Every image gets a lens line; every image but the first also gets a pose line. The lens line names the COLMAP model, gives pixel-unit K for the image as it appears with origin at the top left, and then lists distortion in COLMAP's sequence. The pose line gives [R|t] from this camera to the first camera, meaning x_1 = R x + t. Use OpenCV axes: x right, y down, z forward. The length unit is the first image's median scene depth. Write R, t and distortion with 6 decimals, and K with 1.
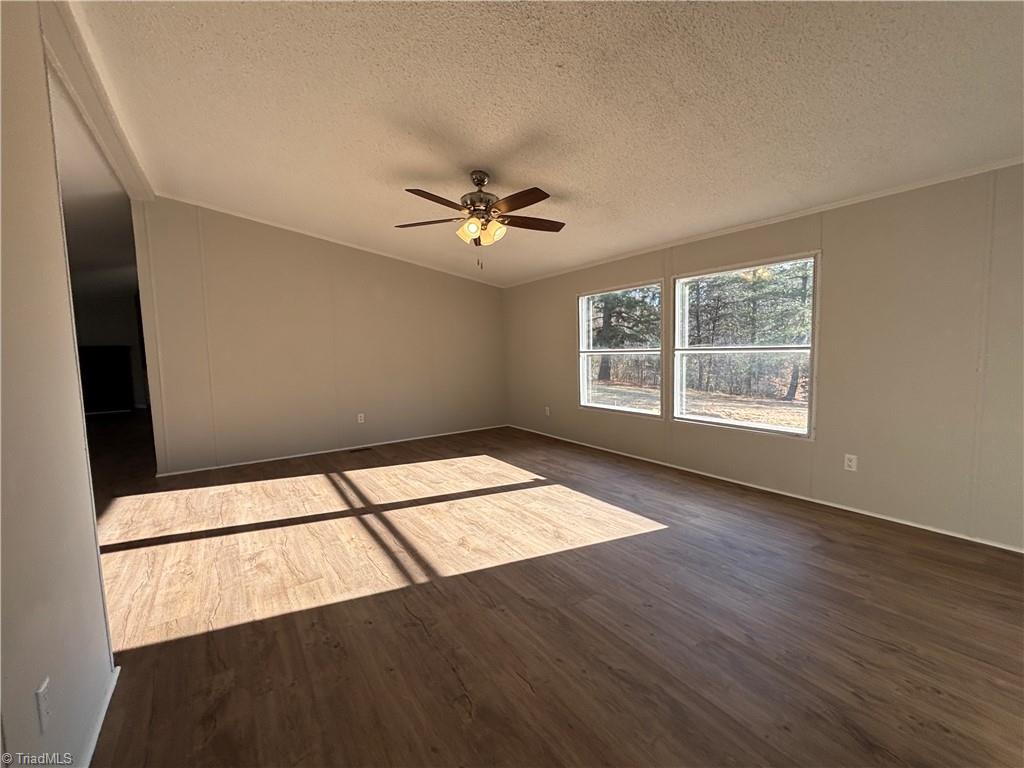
lens RADIAL K [[412.8, 0, 516.4], [0, 412.8, 381.9], [0, 0, 1]] dist [-0.001786, -0.001252]
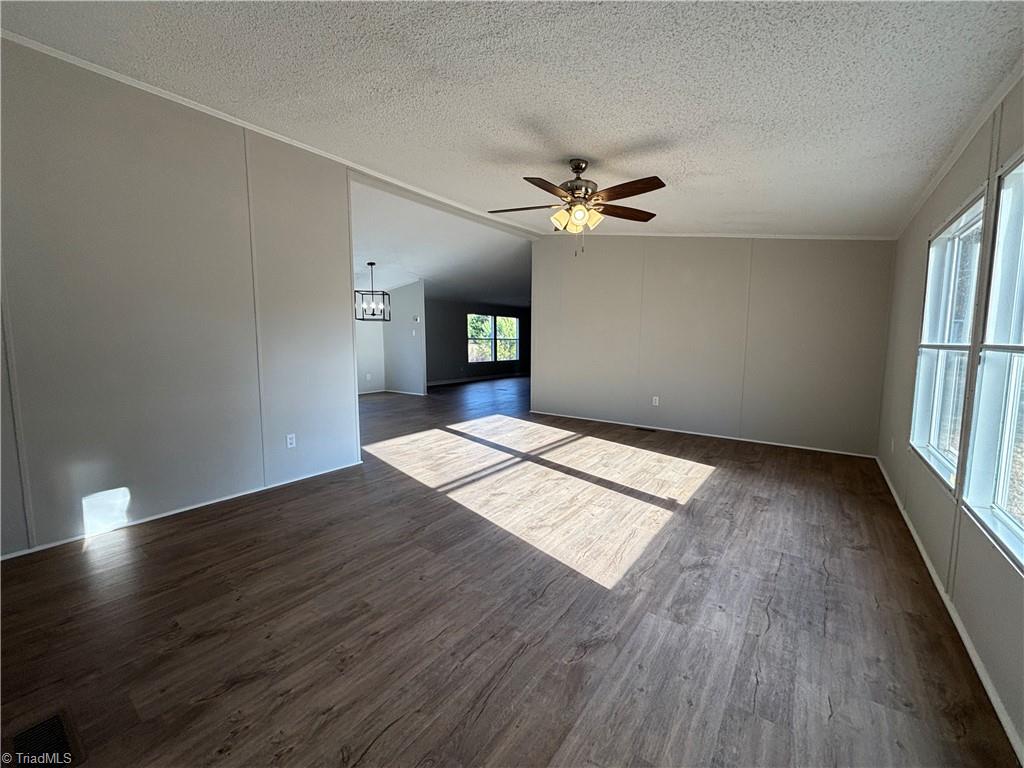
lens RADIAL K [[412.8, 0, 503.6], [0, 412.8, 381.0], [0, 0, 1]] dist [-0.001786, -0.001252]
pose [[0.318403, 0.124454, -0.939750, 0.759729], [-0.089745, 0.990849, 0.100814, -0.051668], [0.943698, 0.052238, 0.326659, 0.469861]]
